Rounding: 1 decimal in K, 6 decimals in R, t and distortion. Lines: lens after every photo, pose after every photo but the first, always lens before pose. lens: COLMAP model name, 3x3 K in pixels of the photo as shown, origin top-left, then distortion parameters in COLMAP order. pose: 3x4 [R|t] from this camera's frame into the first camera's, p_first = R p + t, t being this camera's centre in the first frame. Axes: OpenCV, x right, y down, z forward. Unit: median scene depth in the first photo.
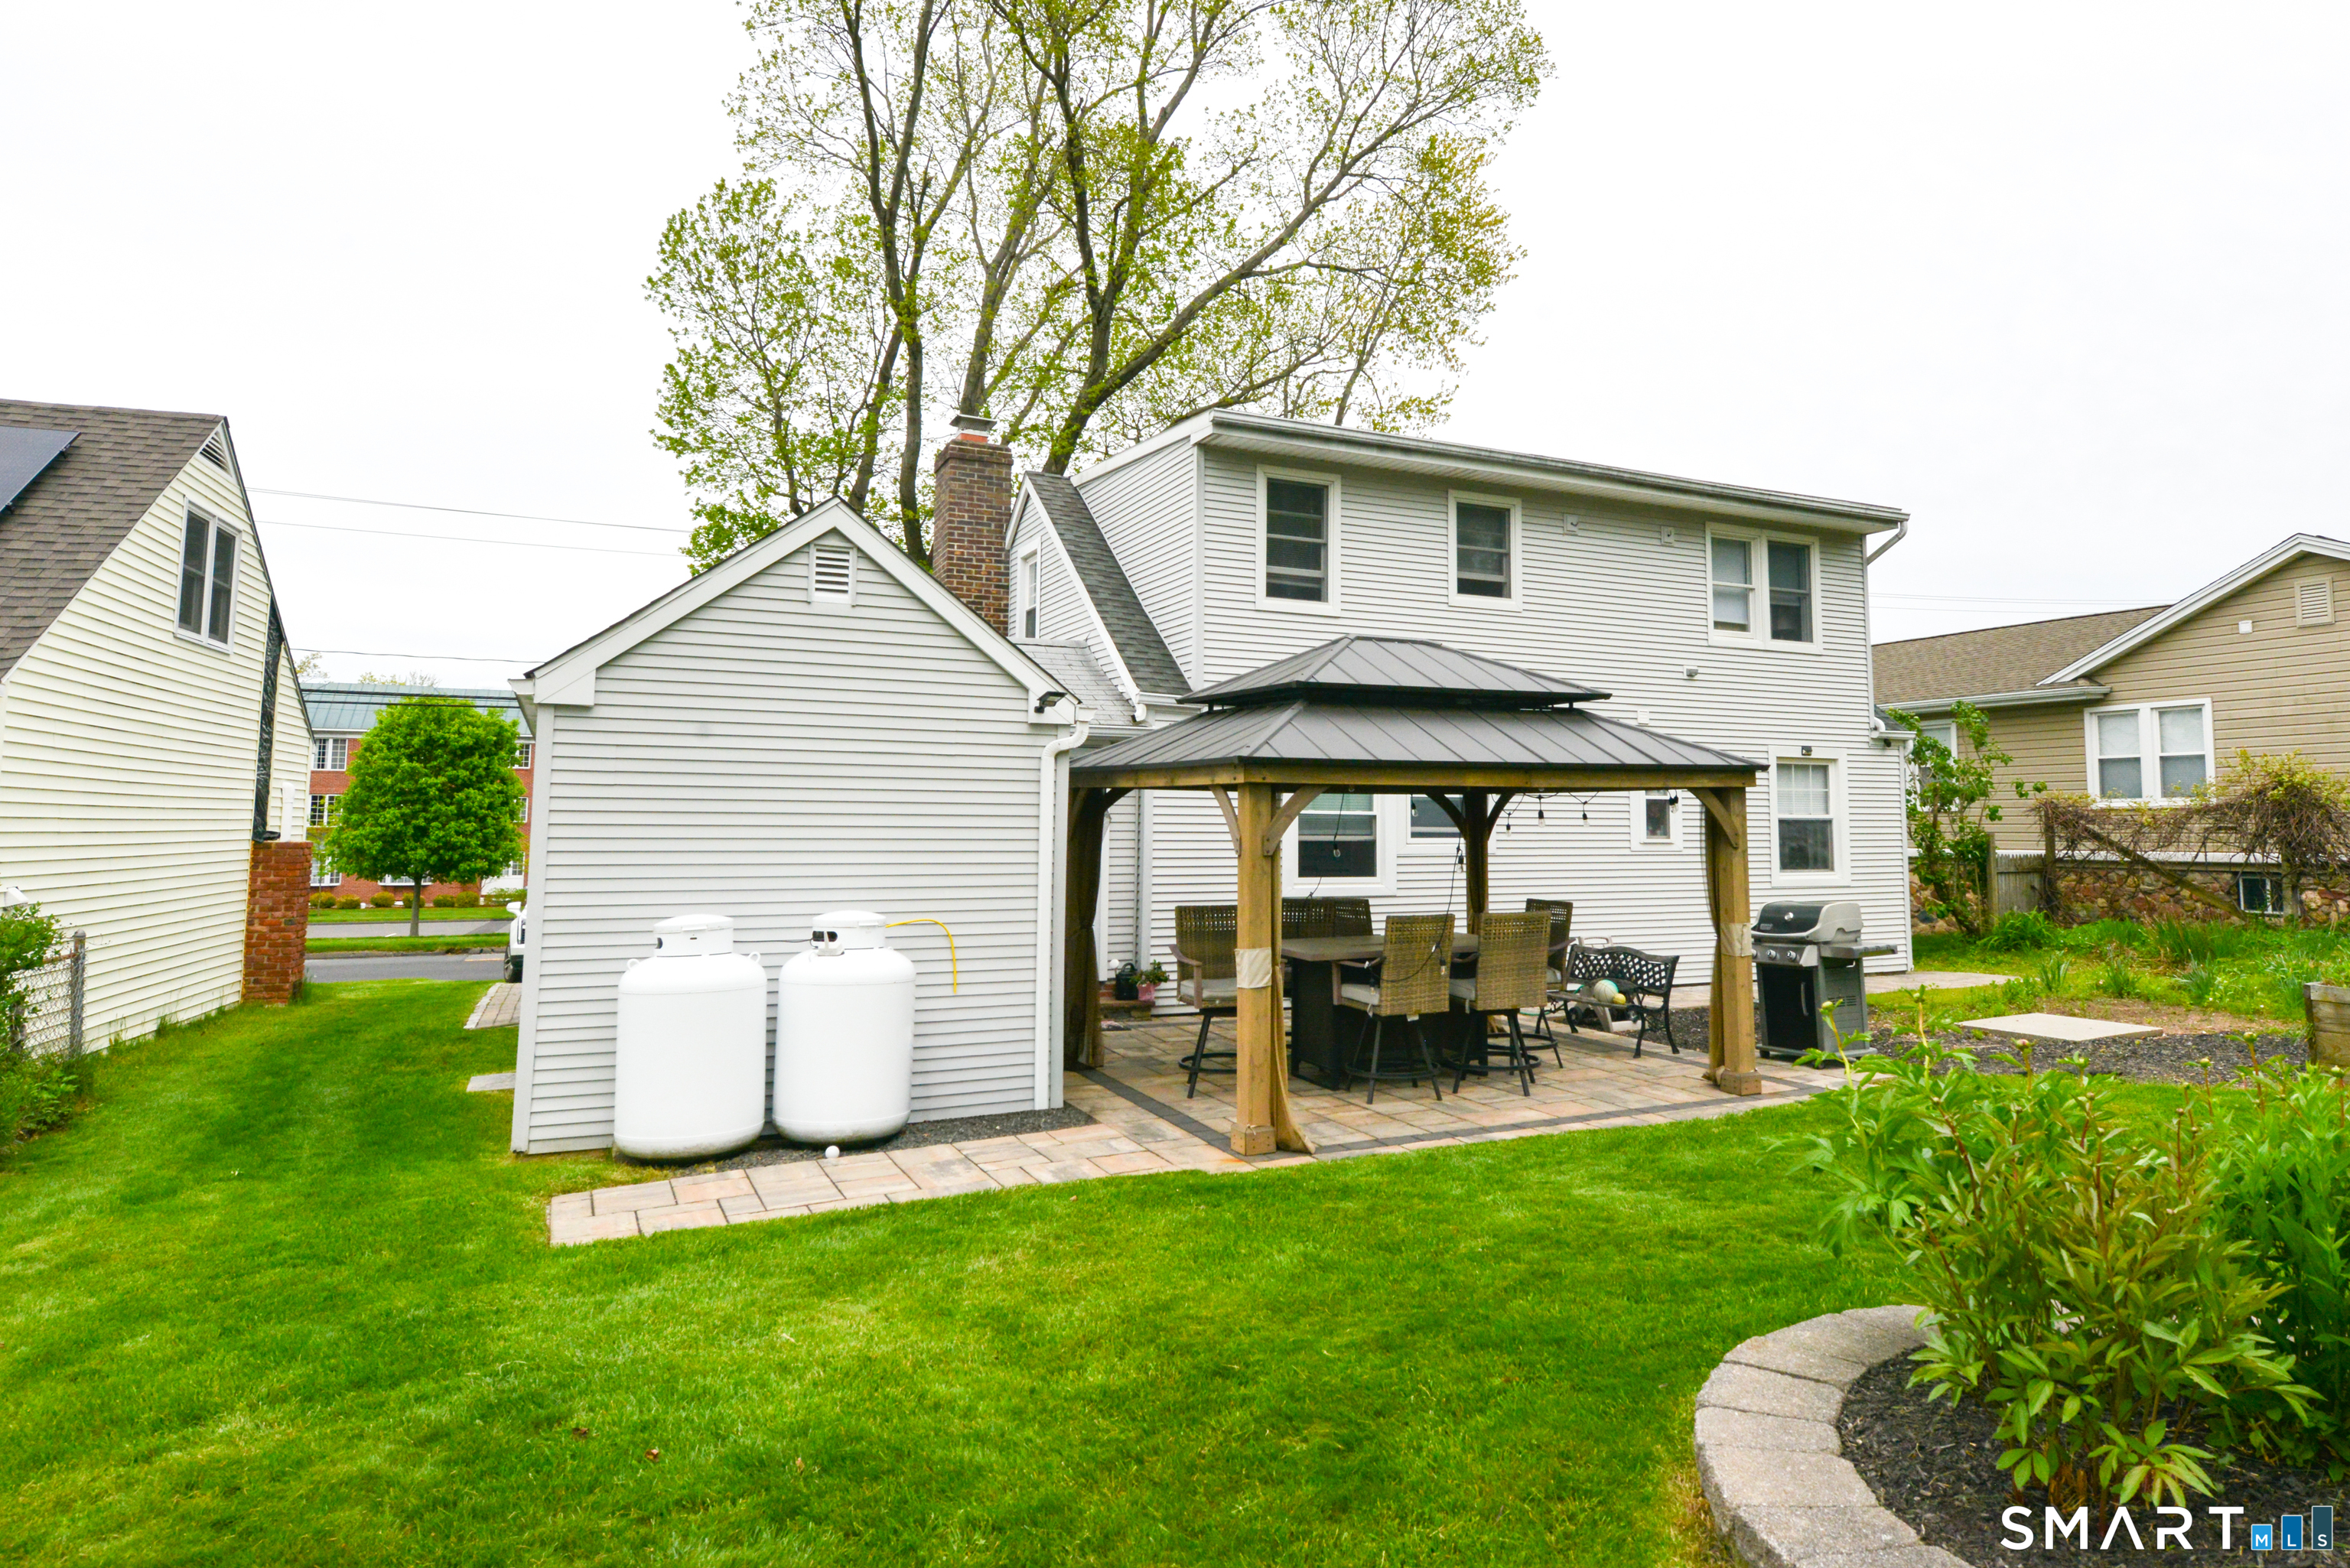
lens RADIAL K [[1296.7, 0, 1172.7], [0, 1296.7, 689.3], [0, 0, 1]] dist [-0.003263, -0.000584]
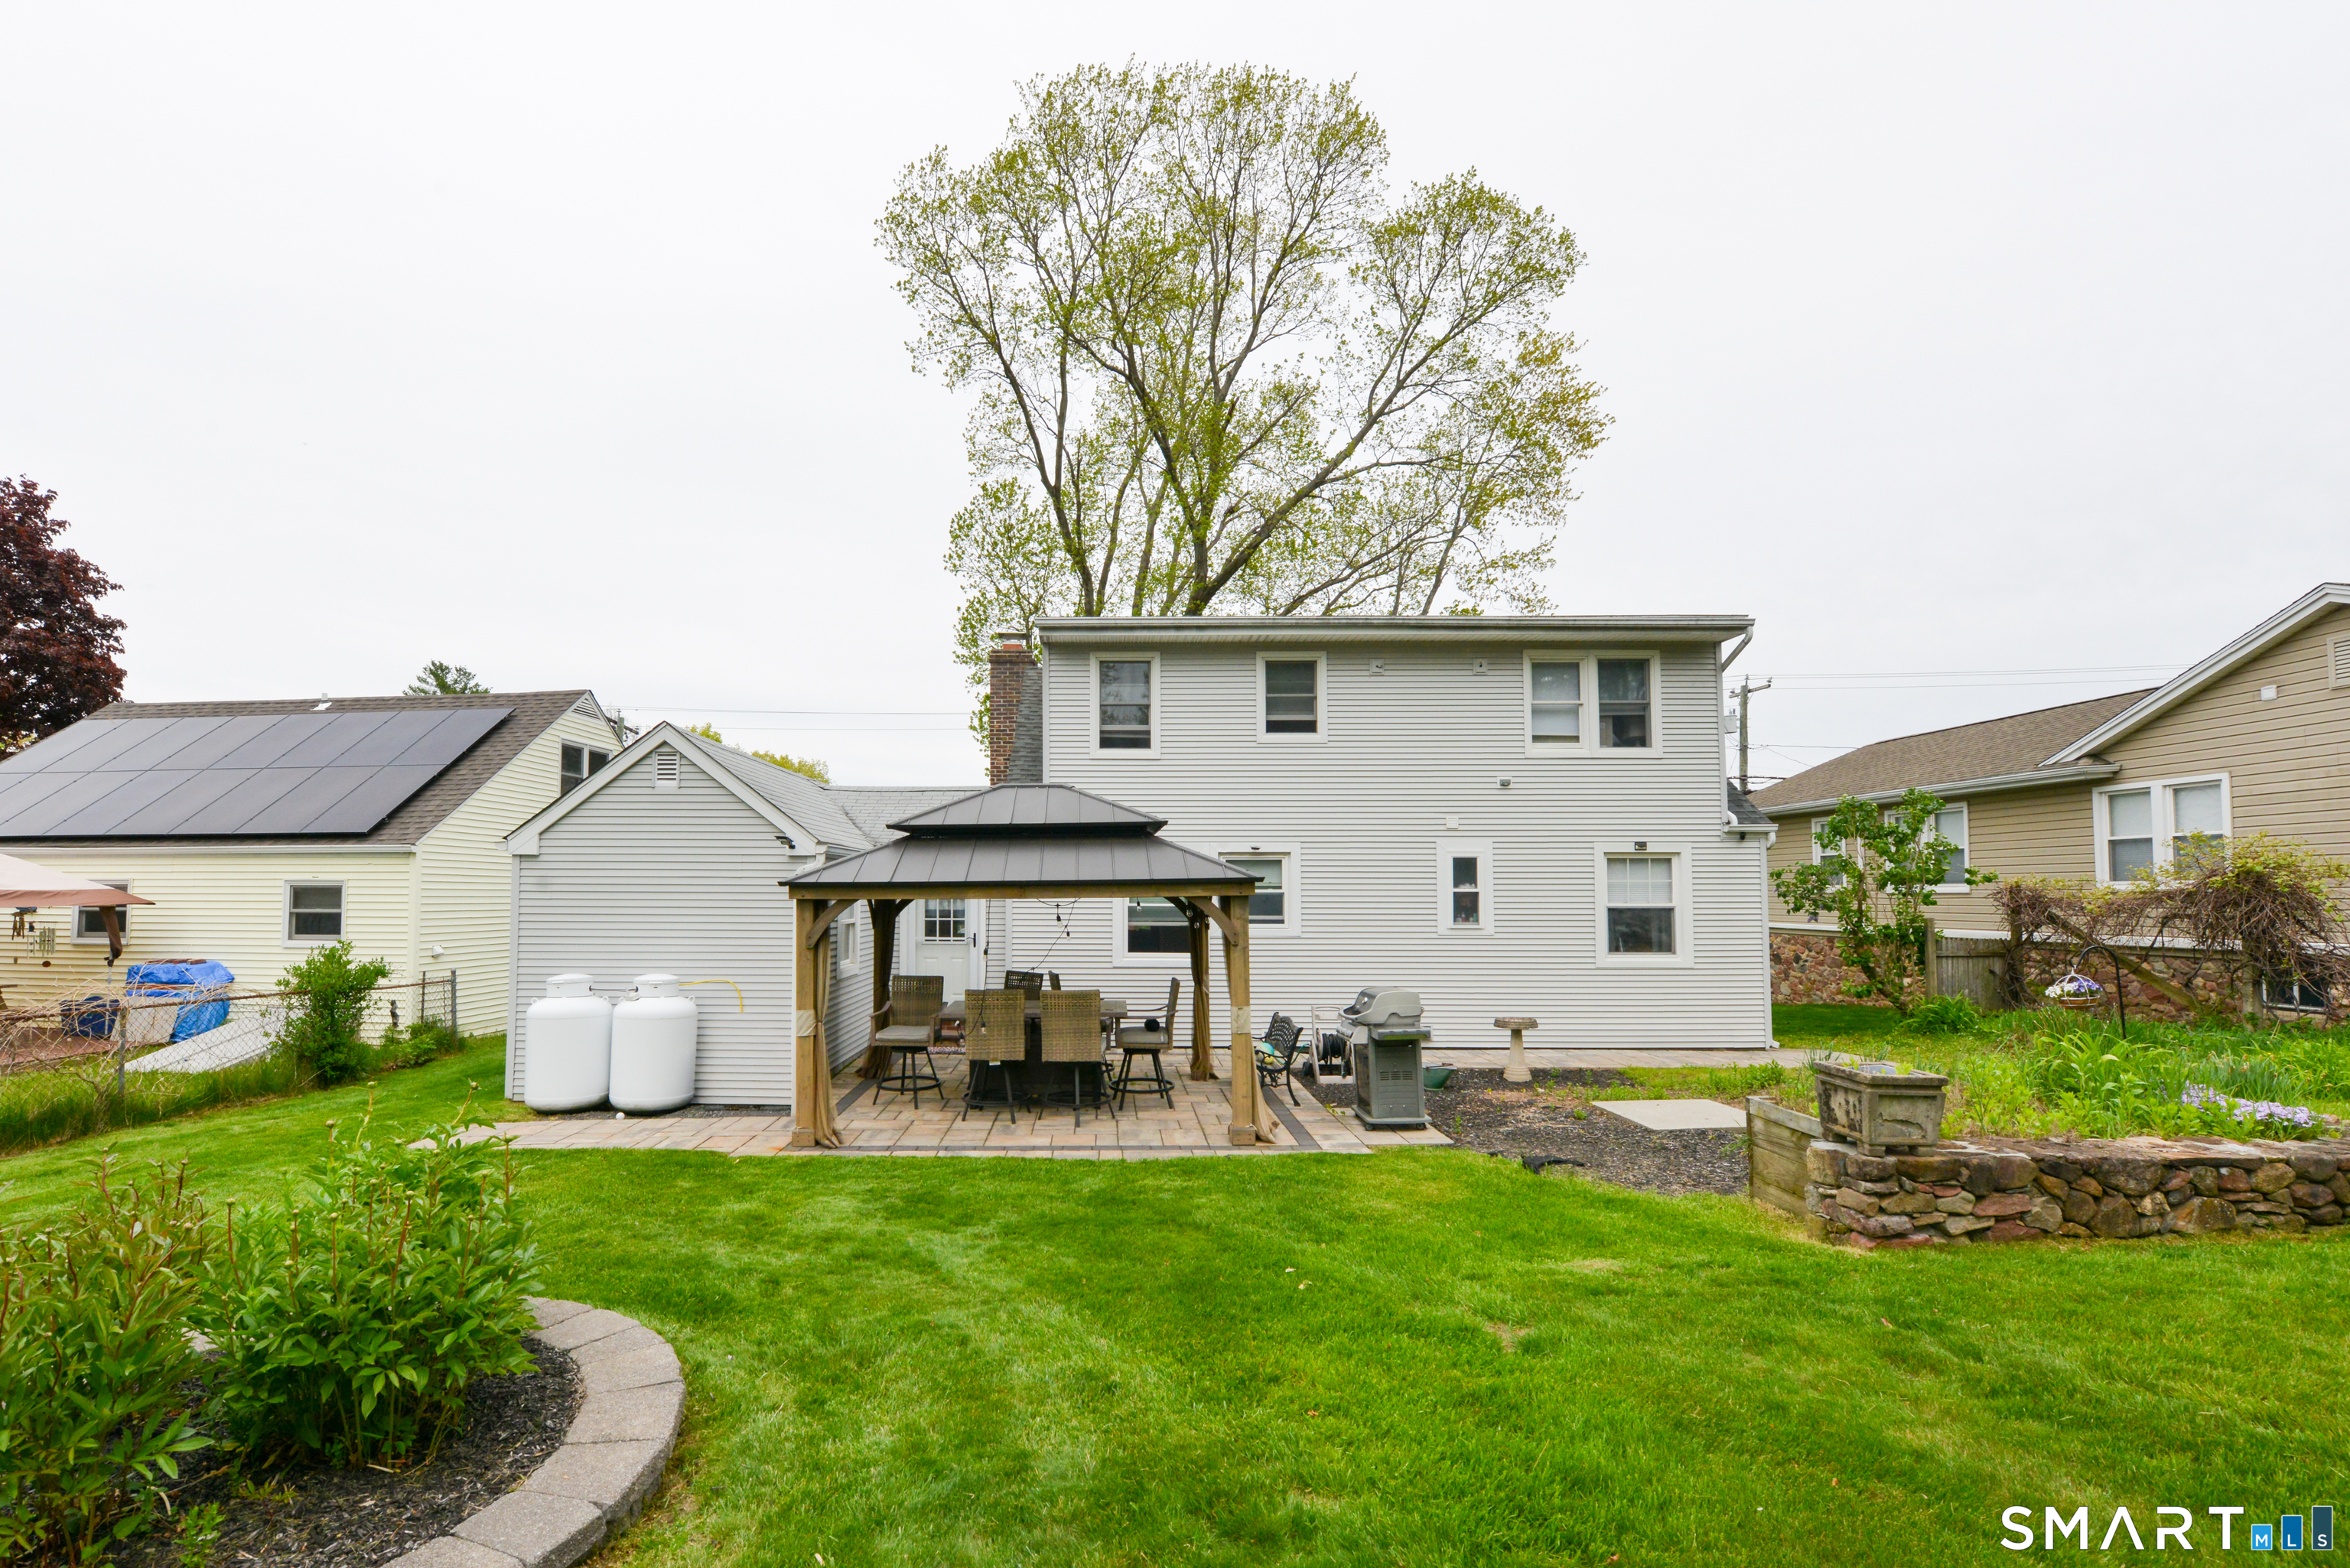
lens RADIAL K [[934.5, 0, 1172.6], [0, 934.5, 819.9], [0, 0, 1]] dist [-0.016321, -0.000760]
pose [[0.906579, -0.034788, -0.420599, 0.449424], [0.047439, 0.998681, 0.019651, -0.009192], [0.419361, -0.037768, 0.907034, 0.107232]]
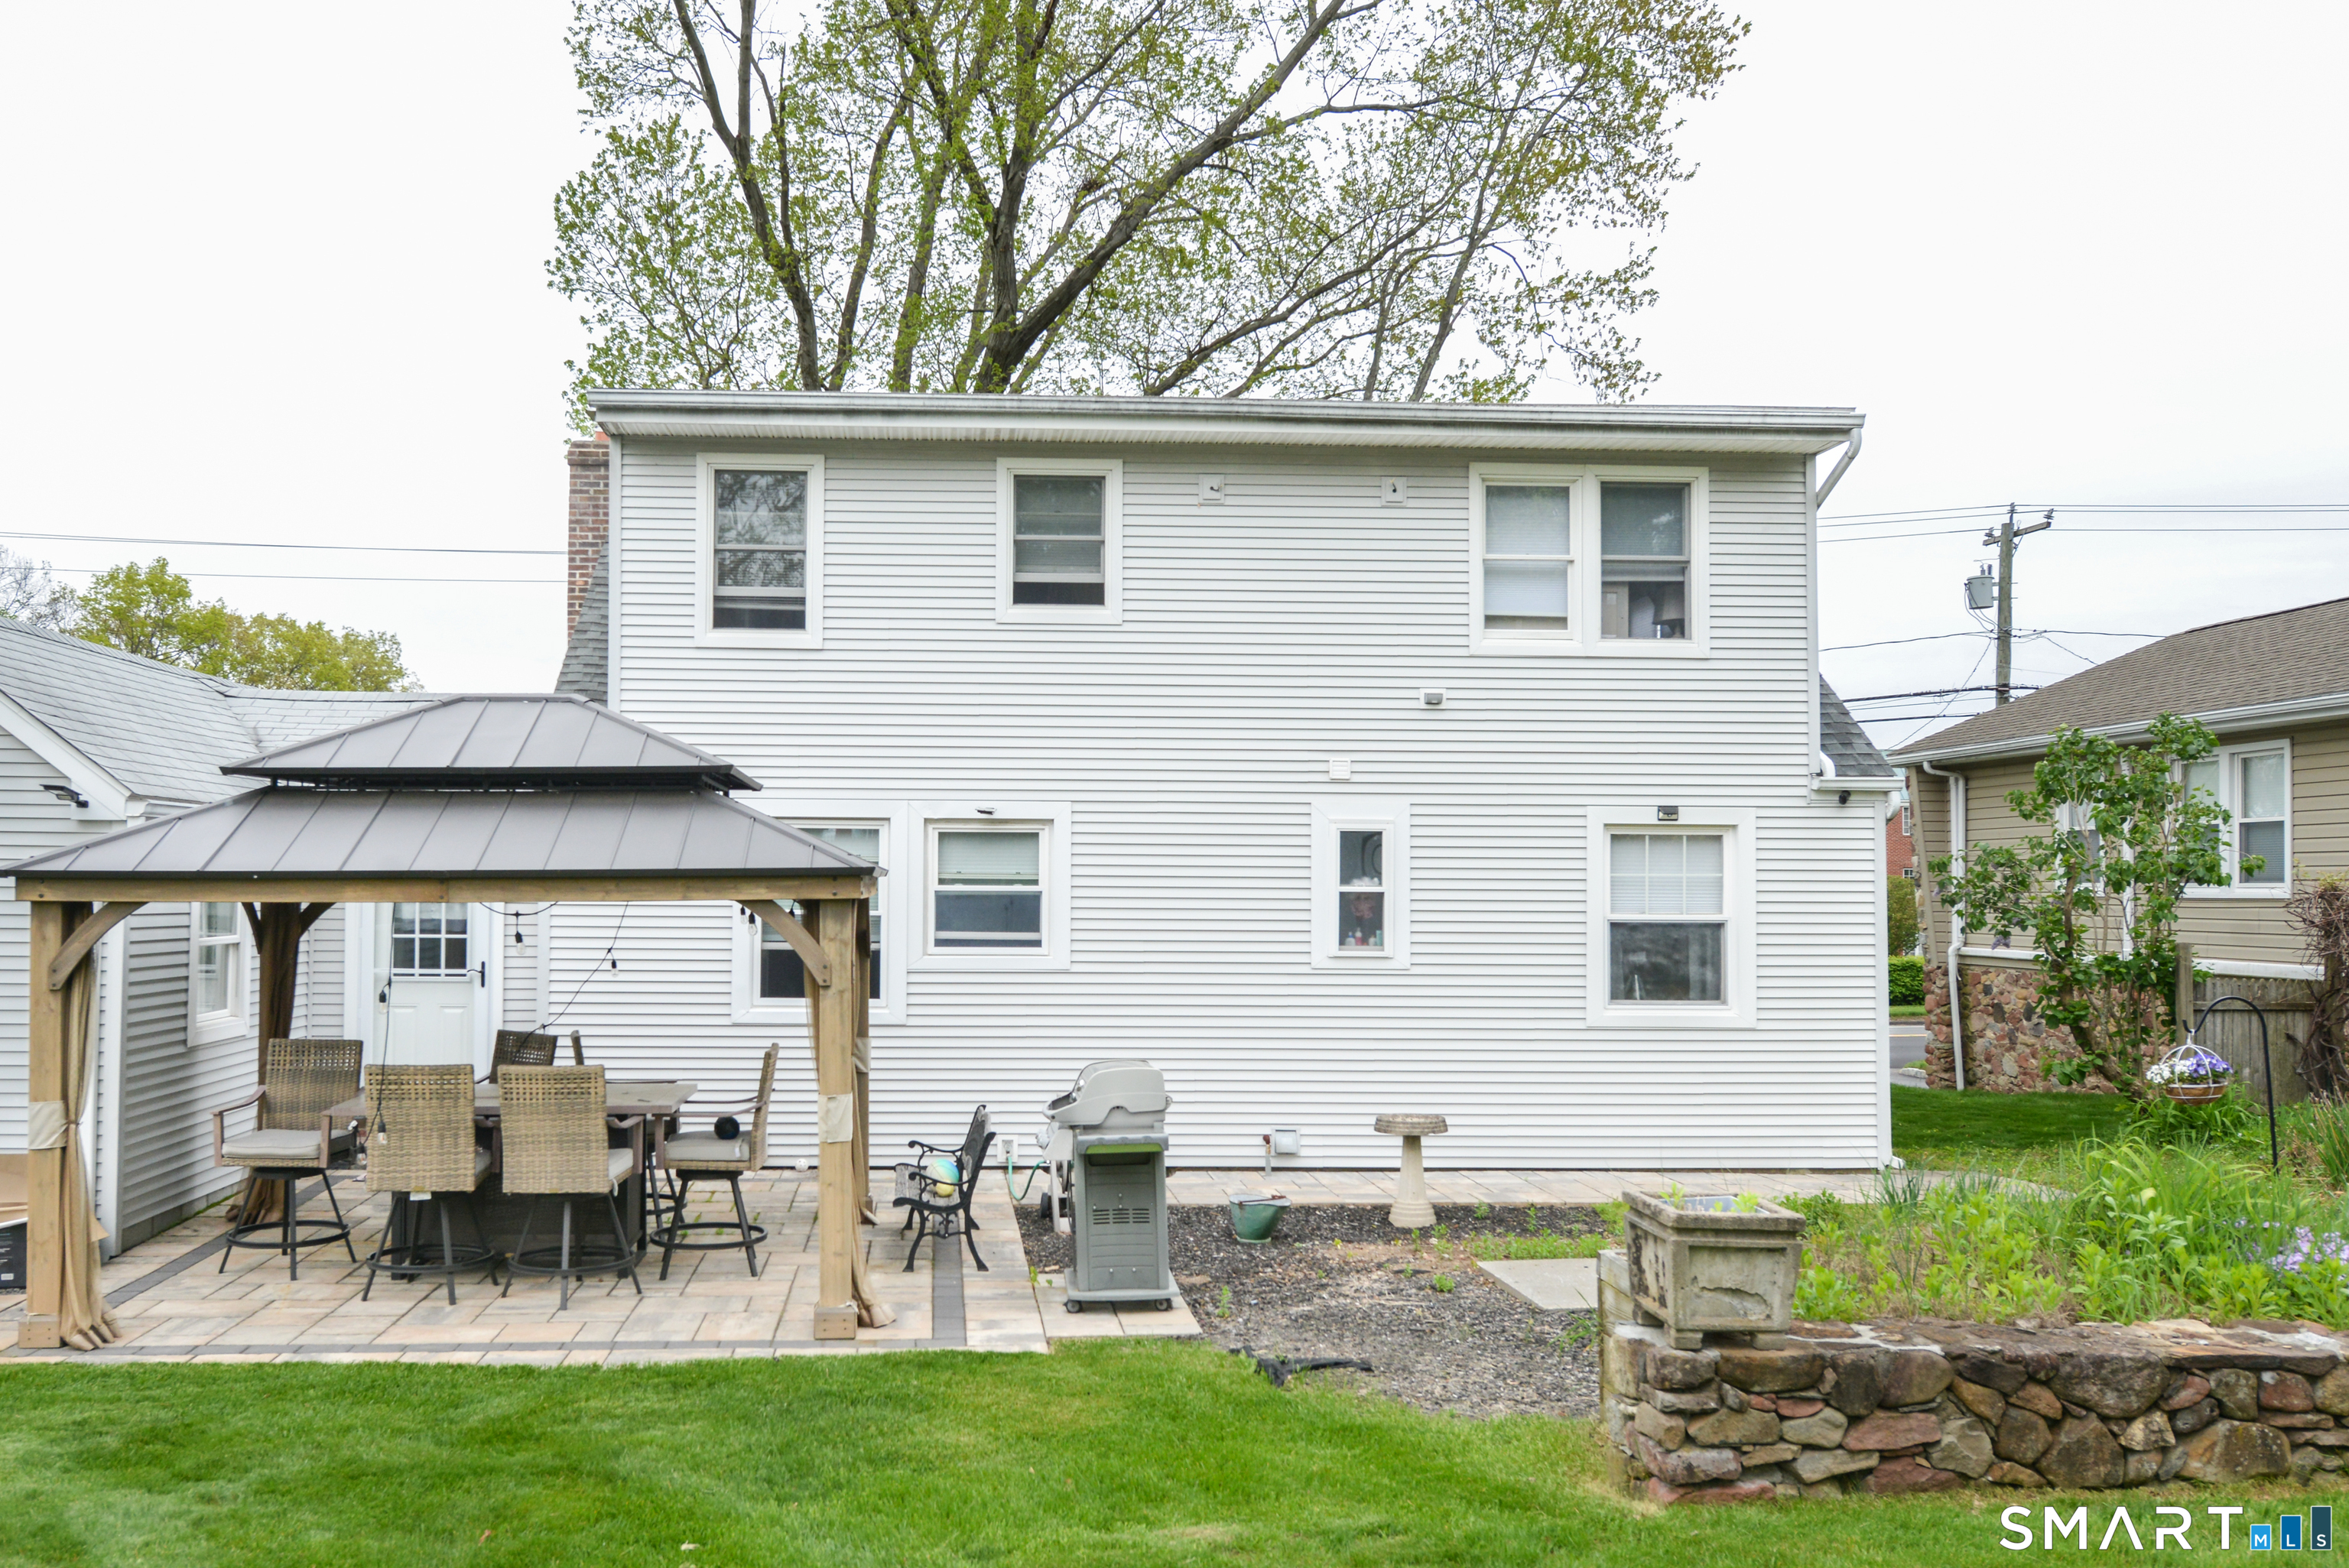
lens RADIAL K [[1728.2, 0, 1174.5], [0, 1728.2, 784.0], [0, 0, 1]] dist [-0.000802, 0.003054]
pose [[0.925759, -0.019259, -0.377622, 0.568890], [0.037435, 0.998464, 0.040852, -0.009332], [0.376256, -0.051956, 0.925058, 0.132899]]
